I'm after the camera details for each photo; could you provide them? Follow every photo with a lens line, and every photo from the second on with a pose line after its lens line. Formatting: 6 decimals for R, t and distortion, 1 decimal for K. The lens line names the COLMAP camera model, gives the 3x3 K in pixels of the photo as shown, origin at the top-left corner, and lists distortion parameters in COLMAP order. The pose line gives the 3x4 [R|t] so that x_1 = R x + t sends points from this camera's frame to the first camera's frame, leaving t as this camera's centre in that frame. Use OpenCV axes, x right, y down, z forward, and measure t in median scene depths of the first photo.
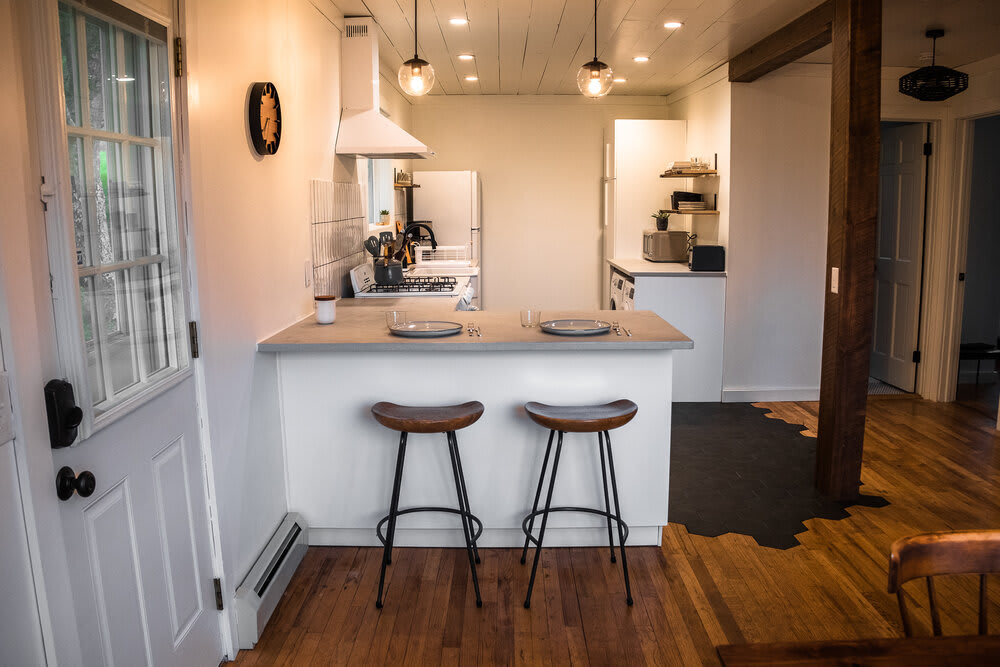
lens RADIAL K [[827.5, 0, 500.0], [0, 827.5, 333.5], [0, 0, 1]] dist [-0.196267, 0.116641]
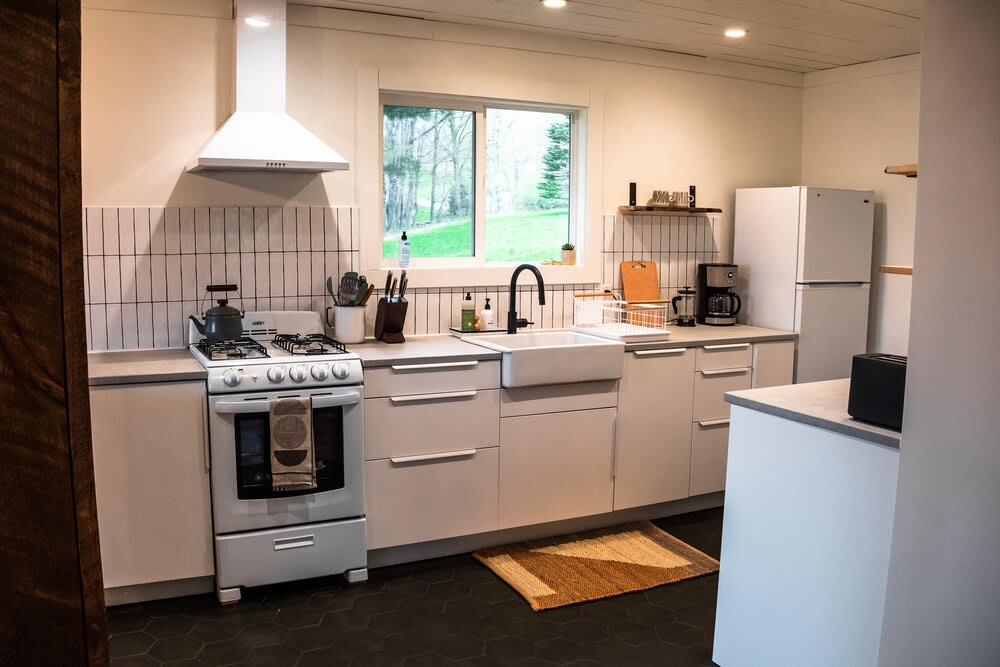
lens RADIAL K [[858.9, 0, 500.0], [0, 858.9, 333.5], [0, 0, 1]] dist [-0.207088, 0.125514]
pose [[0.456690, 0.124912, -0.880813, 0.913493], [-0.156590, 0.985922, 0.058628, -0.207689], [0.875736, 0.111152, 0.469821, 1.173576]]
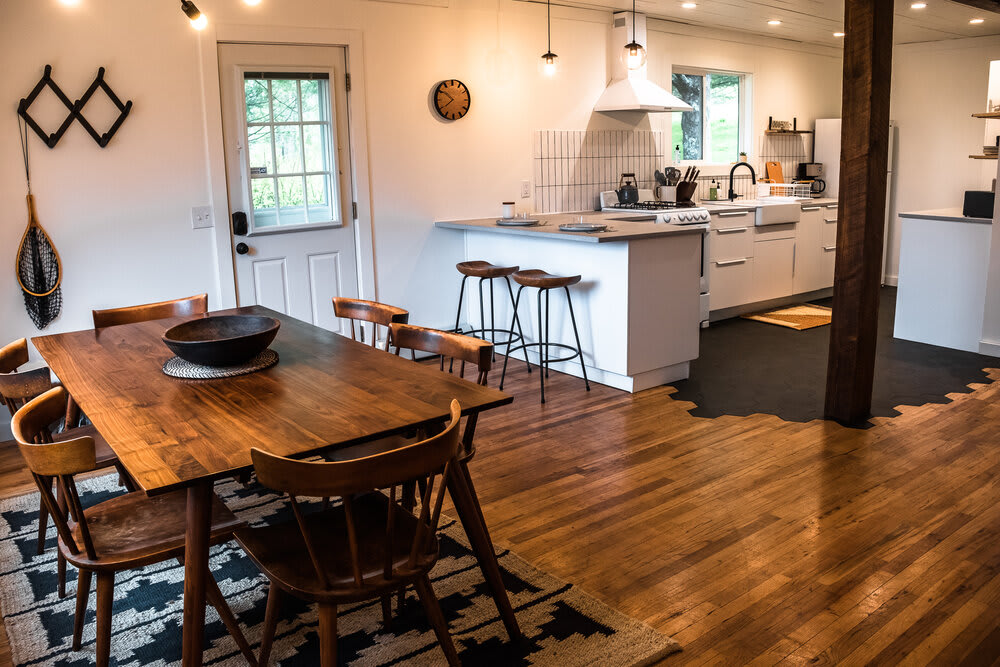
lens RADIAL K [[827.5, 0, 500.0], [0, 827.5, 333.5], [0, 0, 1]] dist [-0.196267, 0.116641]
pose [[0.610559, 0.163016, -0.775012, 1.158599], [-0.108424, 0.986578, 0.122100, 0.015777], [0.784514, 0.009480, 0.620039, -0.045664]]
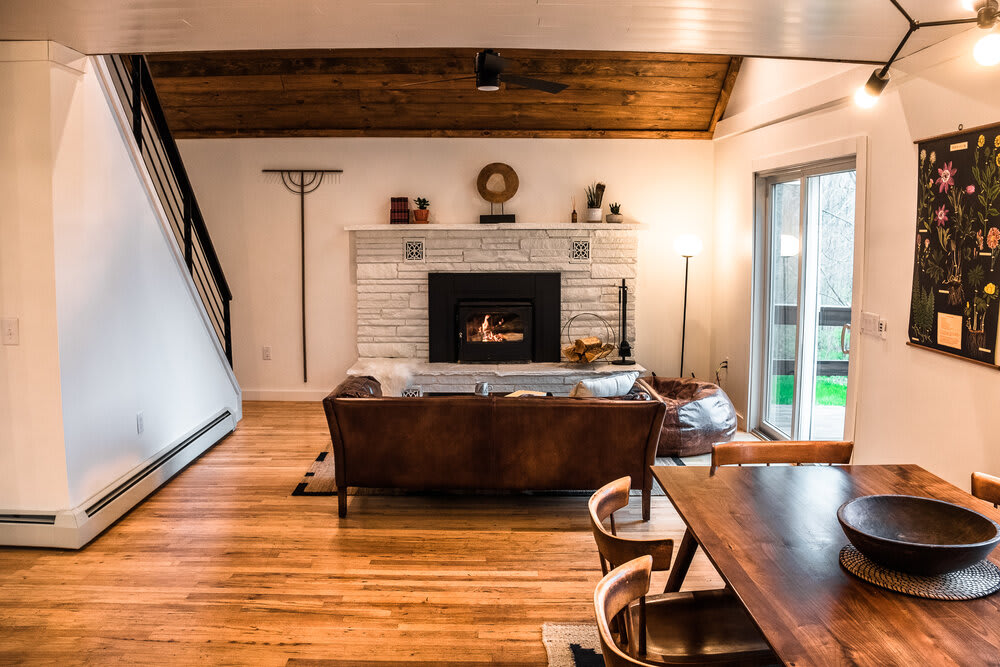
lens RADIAL K [[827.5, 0, 500.0], [0, 827.5, 333.5], [0, 0, 1]] dist [-0.196267, 0.116641]
pose [[-0.017124, -0.115948, 0.993108, -0.156617], [0.155690, 0.980829, 0.117199, -0.108920], [-0.987658, 0.156624, 0.001257, 0.505193]]
